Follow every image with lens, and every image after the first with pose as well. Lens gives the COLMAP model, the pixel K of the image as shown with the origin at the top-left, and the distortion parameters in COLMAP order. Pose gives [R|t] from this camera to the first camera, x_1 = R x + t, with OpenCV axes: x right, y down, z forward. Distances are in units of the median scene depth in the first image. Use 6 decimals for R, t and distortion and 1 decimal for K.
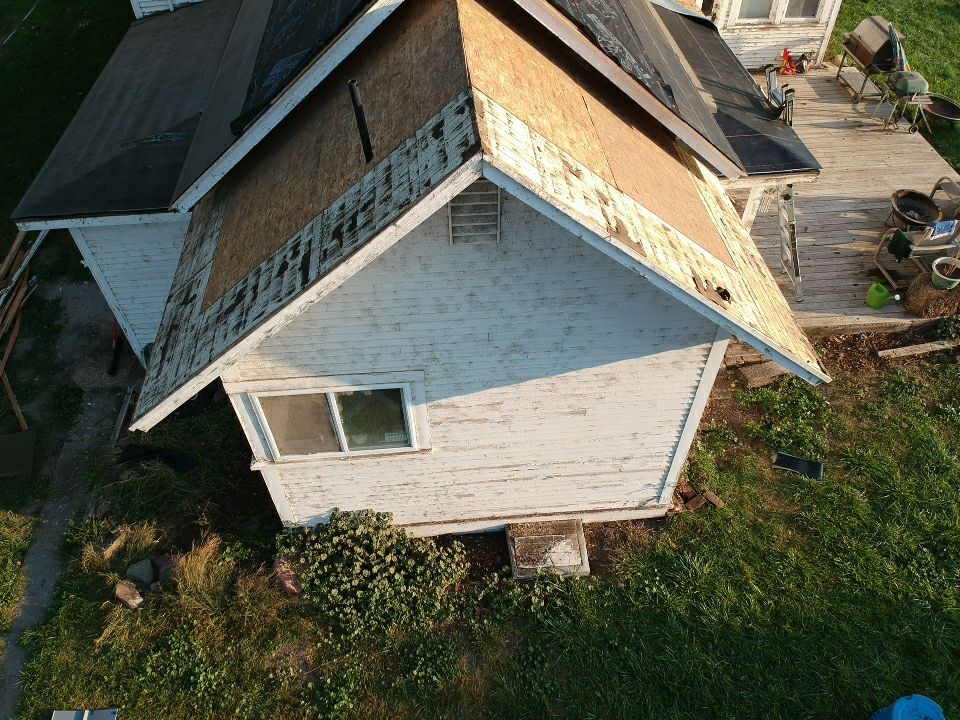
lens RADIAL K [[701.2, 0, 477.8], [0, 701.2, 362.8], [0, 0, 1]] dist [0.083547, -0.146523]
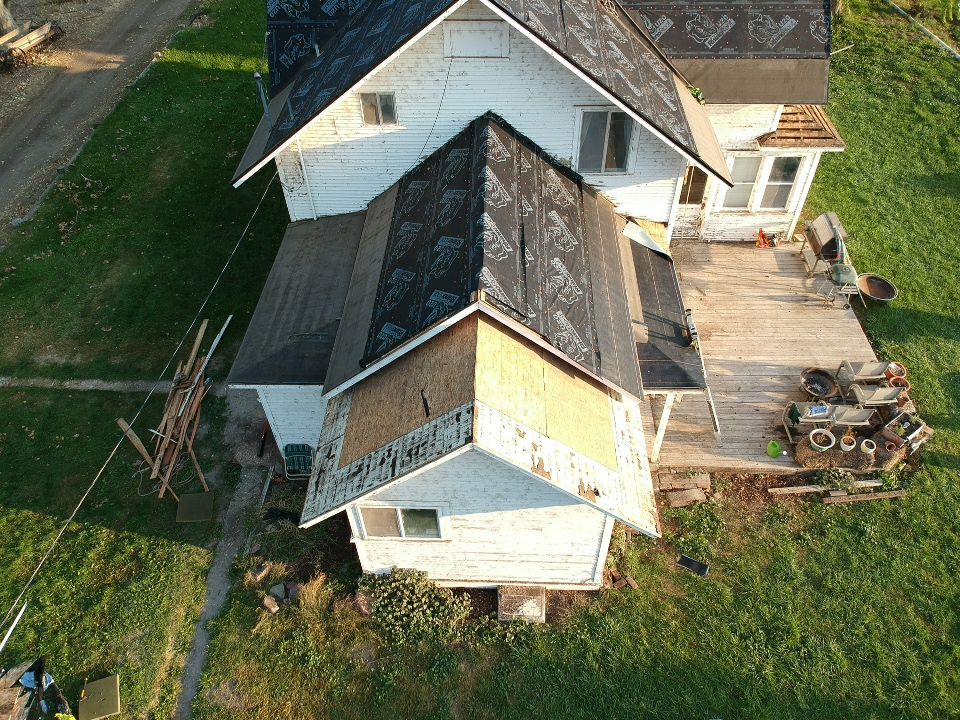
lens RADIAL K [[701.2, 0, 477.8], [0, 701.2, 362.8], [0, 0, 1]] dist [0.083547, -0.146523]
pose [[0.993038, 0.079213, -0.087179, 0.101317], [-0.081307, 0.996473, -0.020736, -0.253903], [0.085229, 0.027680, 0.995977, -0.661368]]
